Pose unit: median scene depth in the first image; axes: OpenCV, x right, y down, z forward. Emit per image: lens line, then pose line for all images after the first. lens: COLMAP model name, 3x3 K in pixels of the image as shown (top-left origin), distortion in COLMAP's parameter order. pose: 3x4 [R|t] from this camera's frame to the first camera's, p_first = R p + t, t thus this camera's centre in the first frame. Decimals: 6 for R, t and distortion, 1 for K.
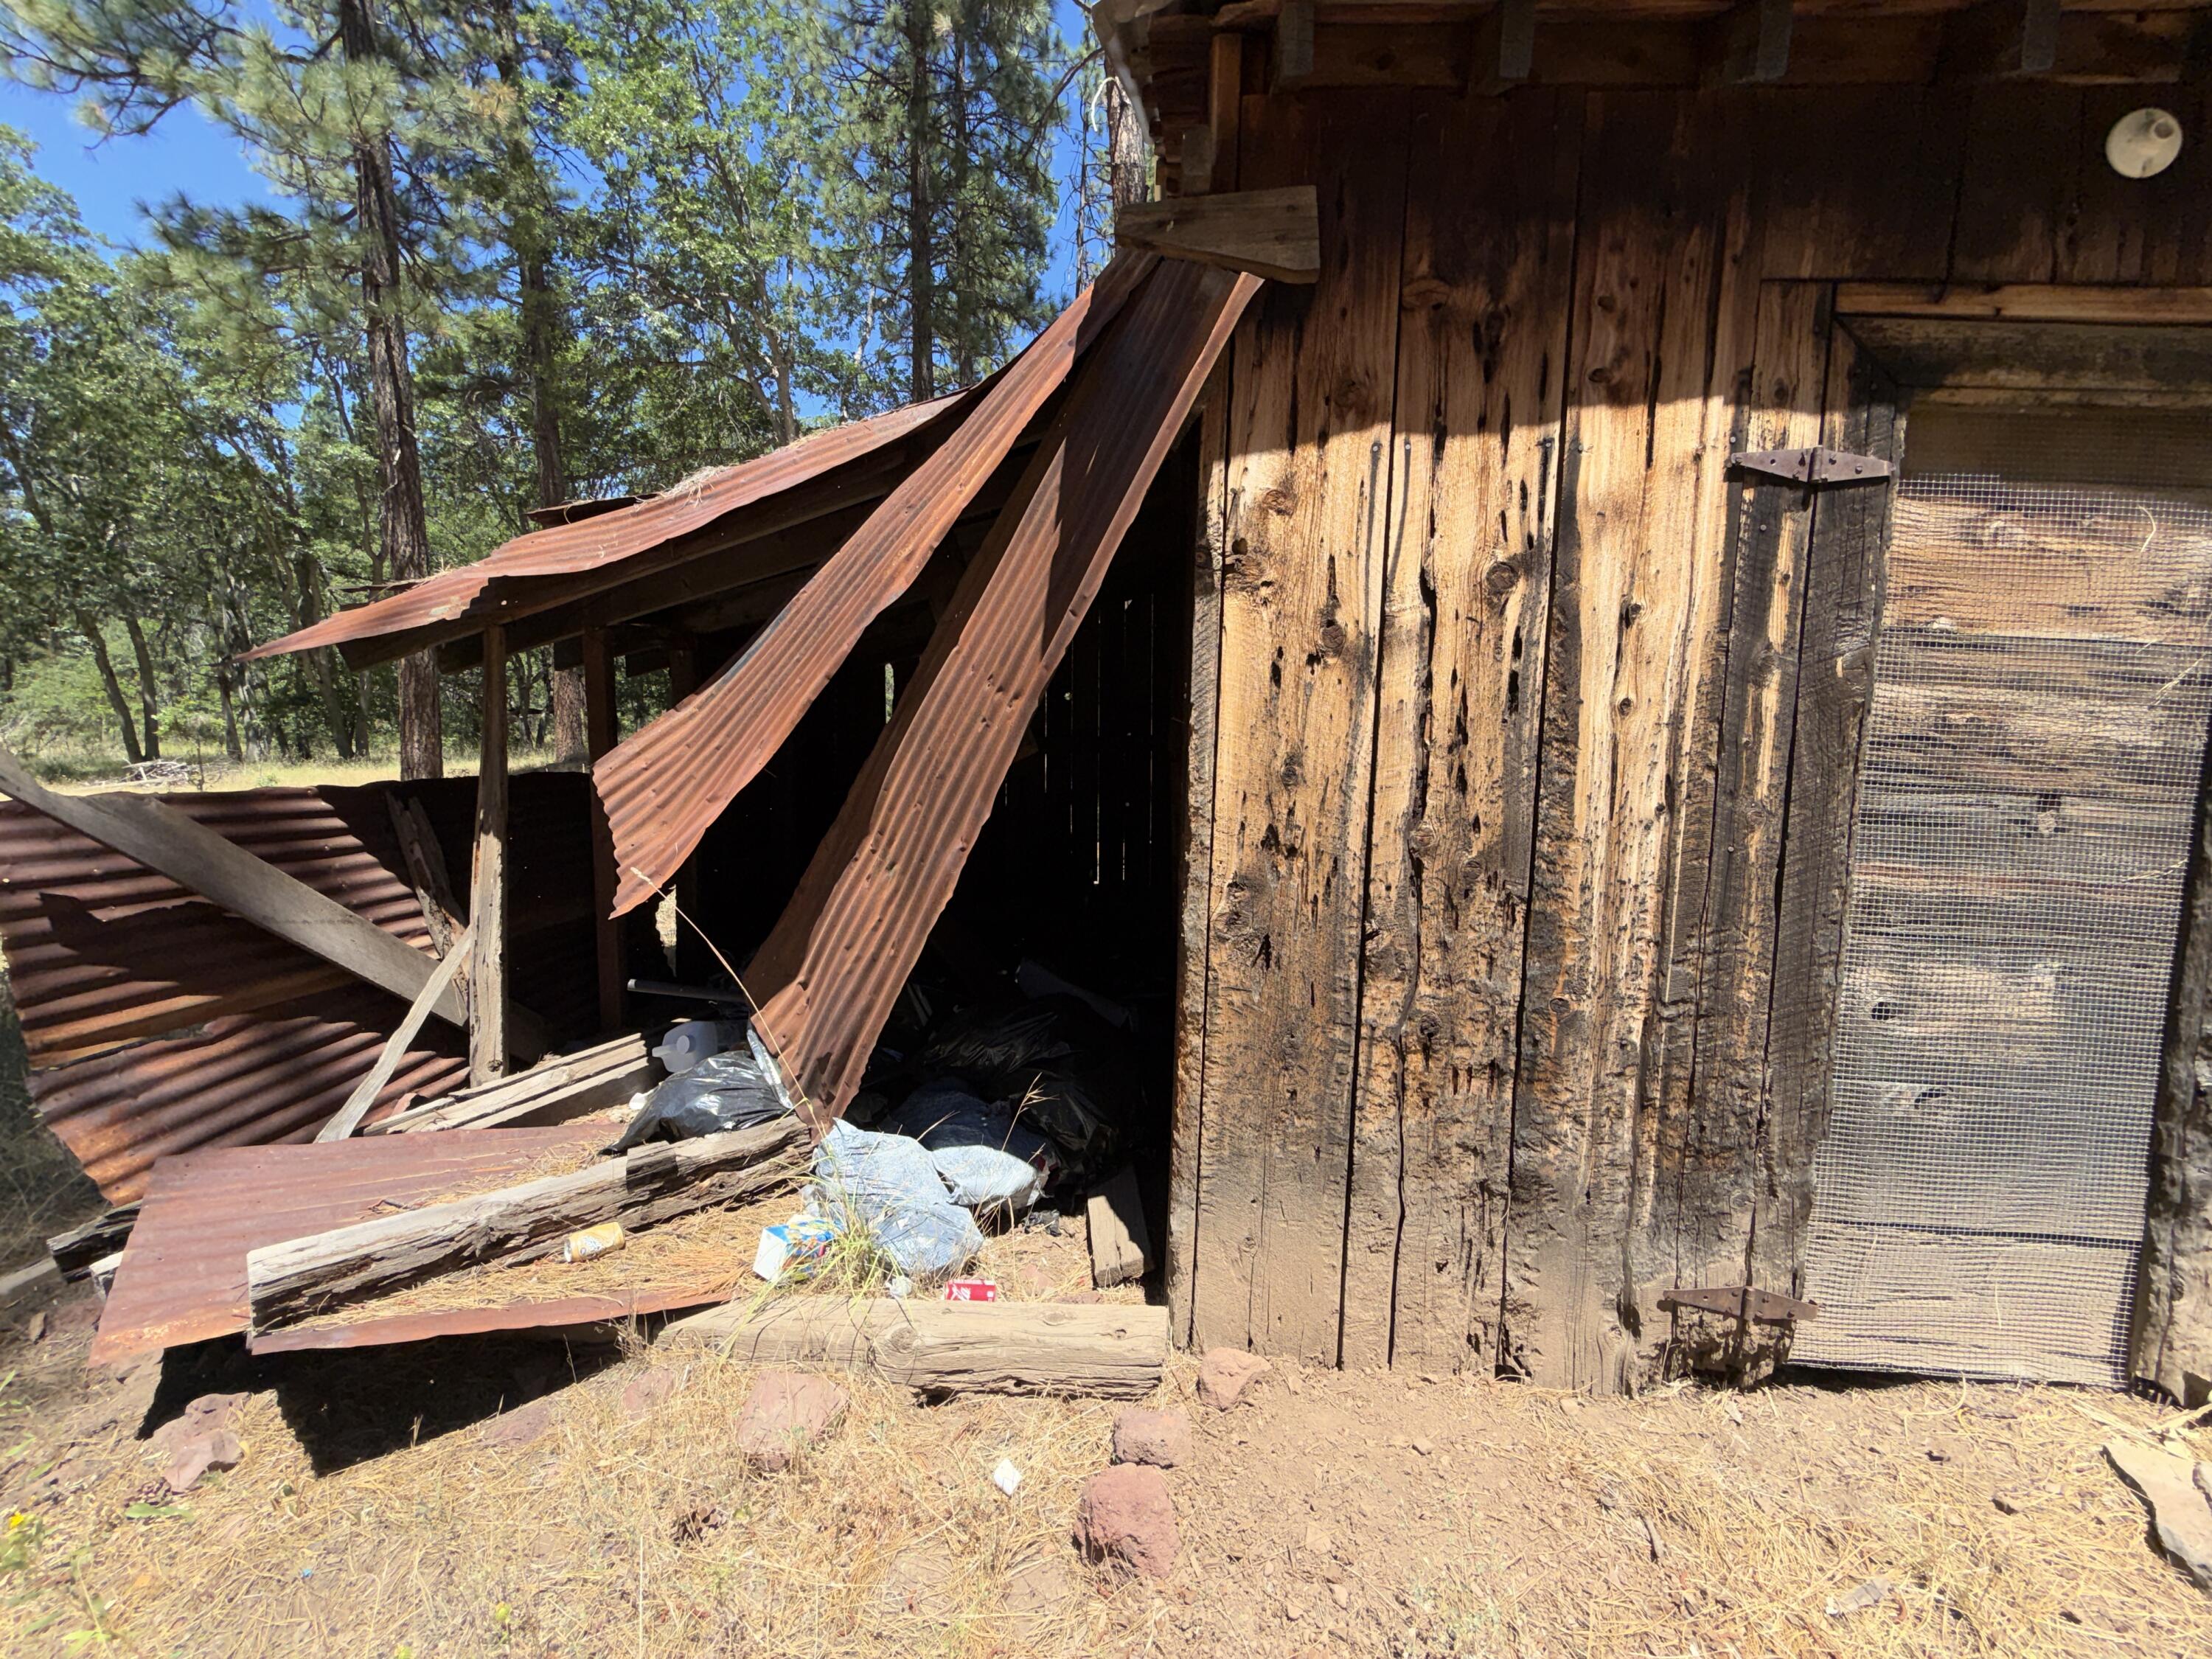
lens RADIAL K [[900.9, 0, 1106.0], [0, 900.9, 829.5], [0, 0, 1]] dist [0.000196, 0.000035]
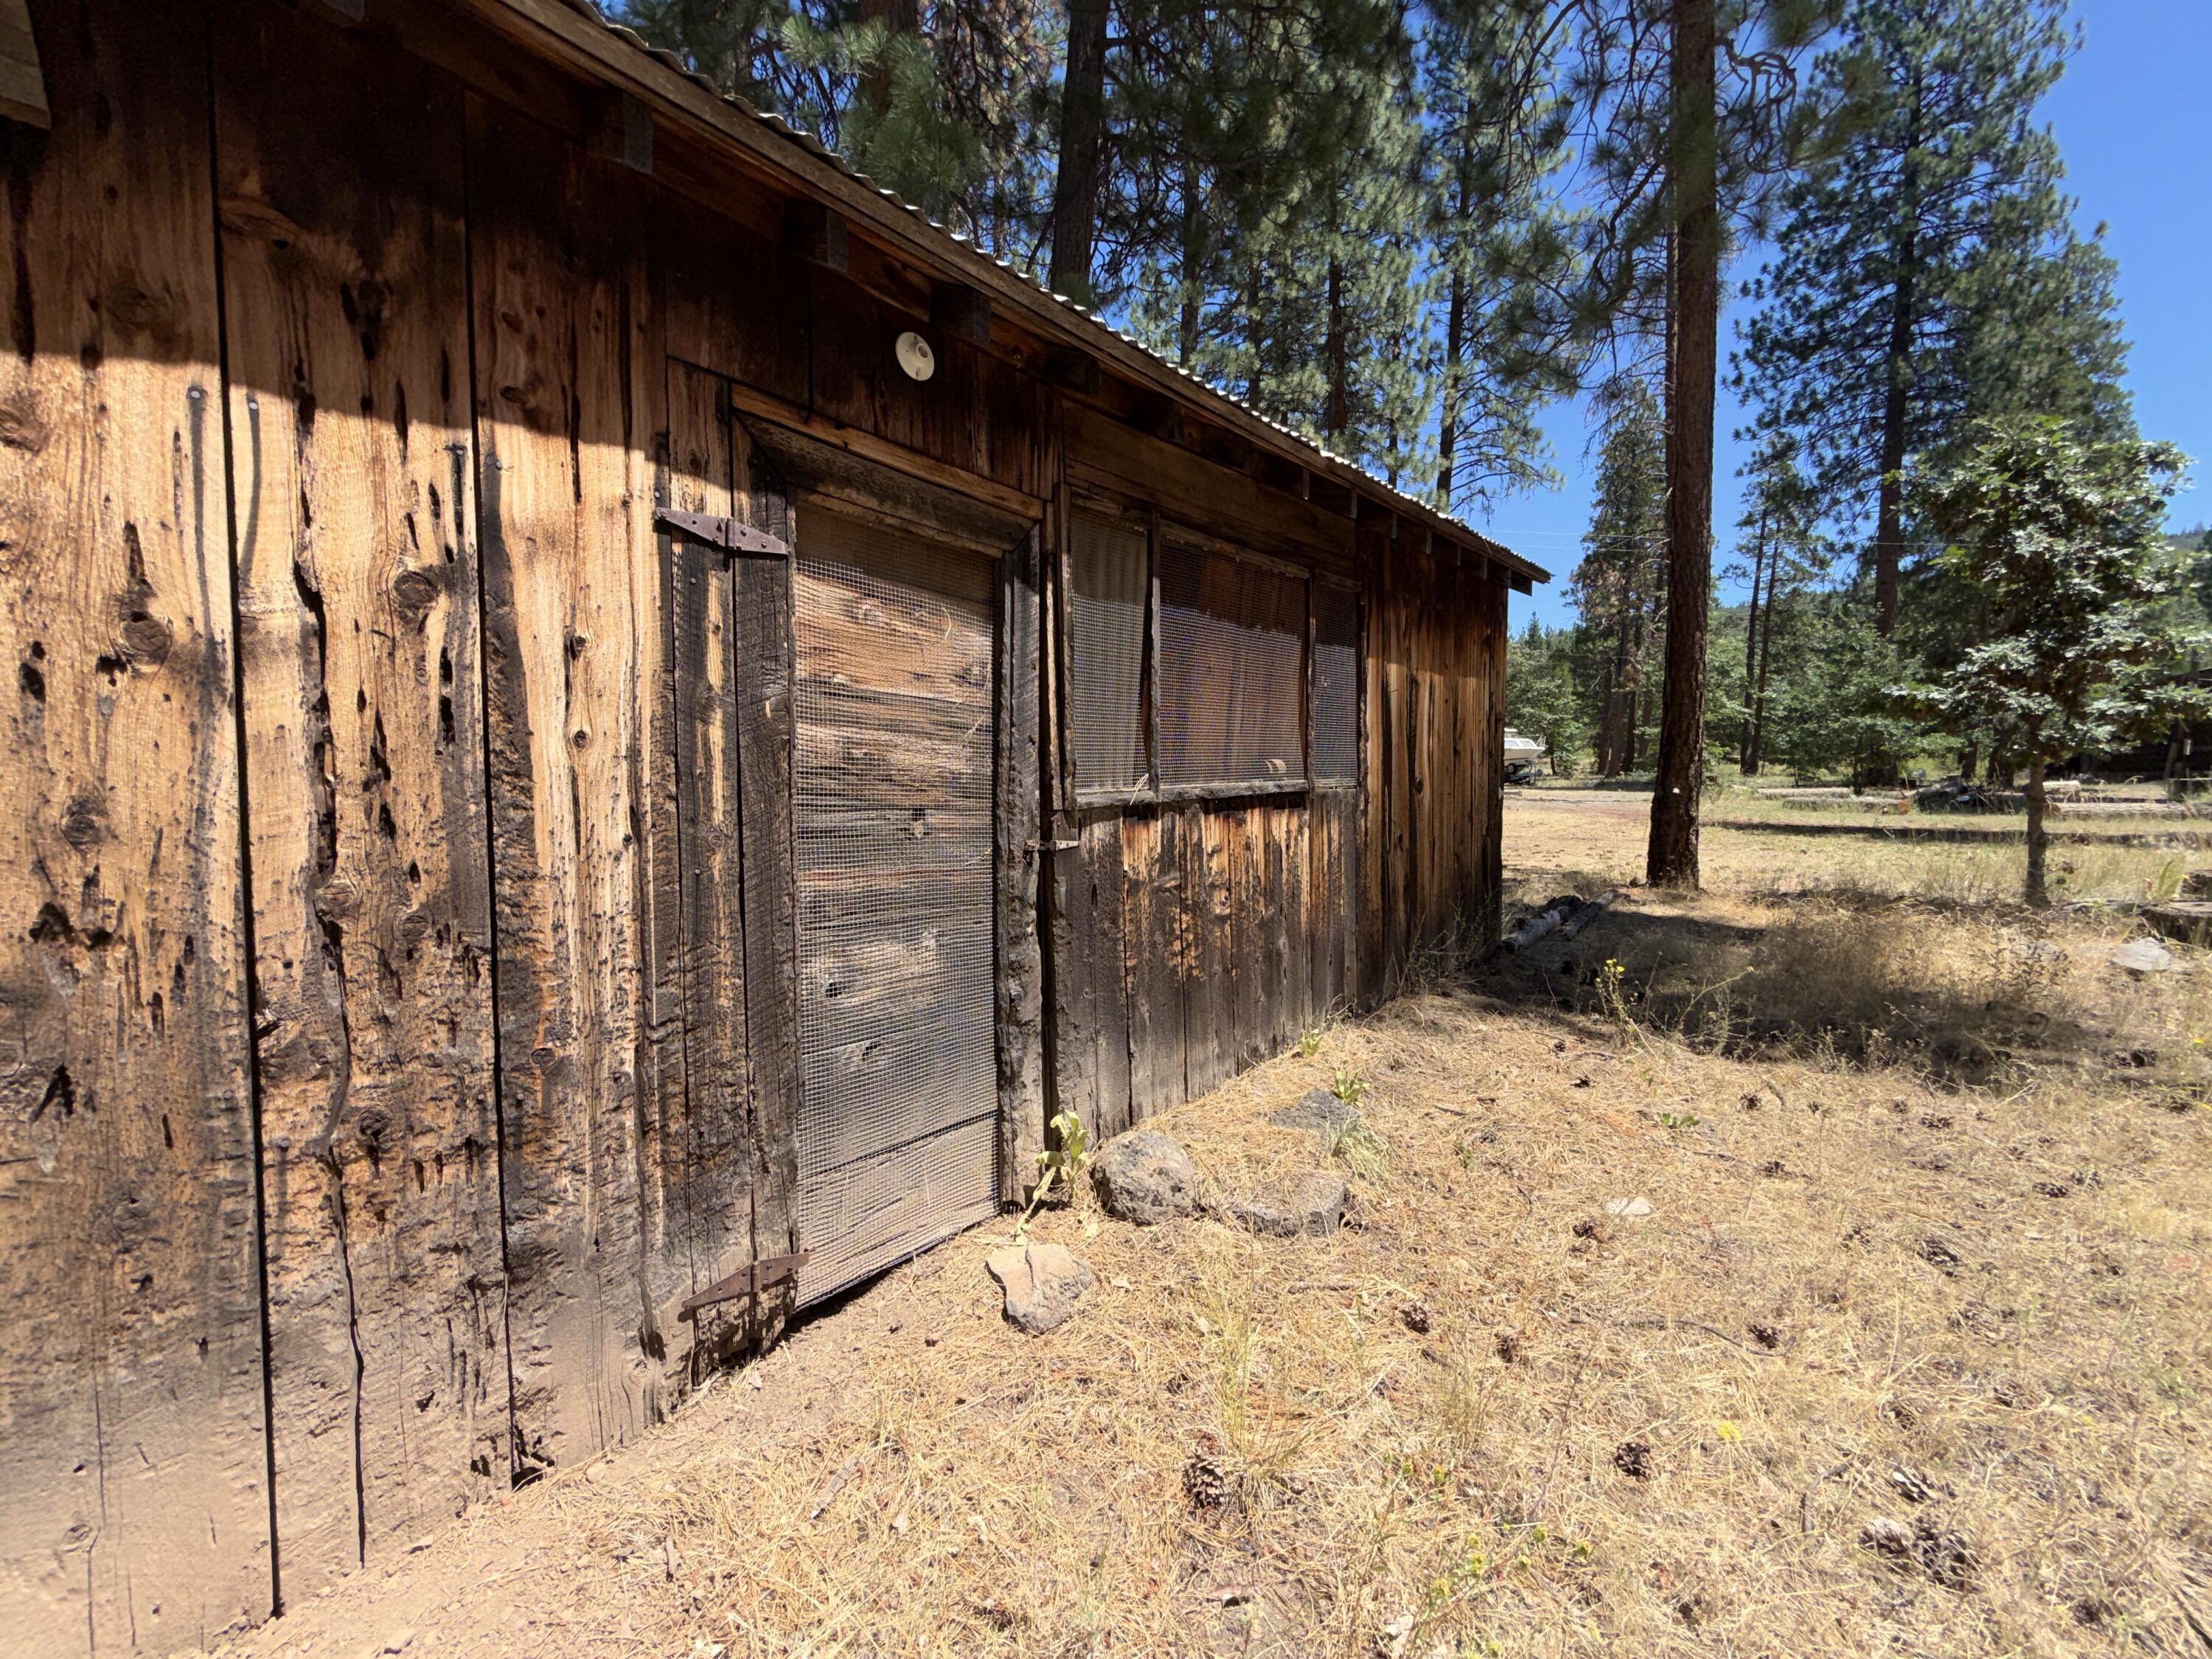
lens RADIAL K [[900.9, 0, 1106.0], [0, 900.9, 829.5], [0, 0, 1]] dist [0.000196, 0.000035]
pose [[0.584572, -0.062606, 0.808923, 0.104173], [0.091084, 0.995780, 0.011246, 0.003824], [-0.806213, 0.067106, 0.587808, -0.038974]]
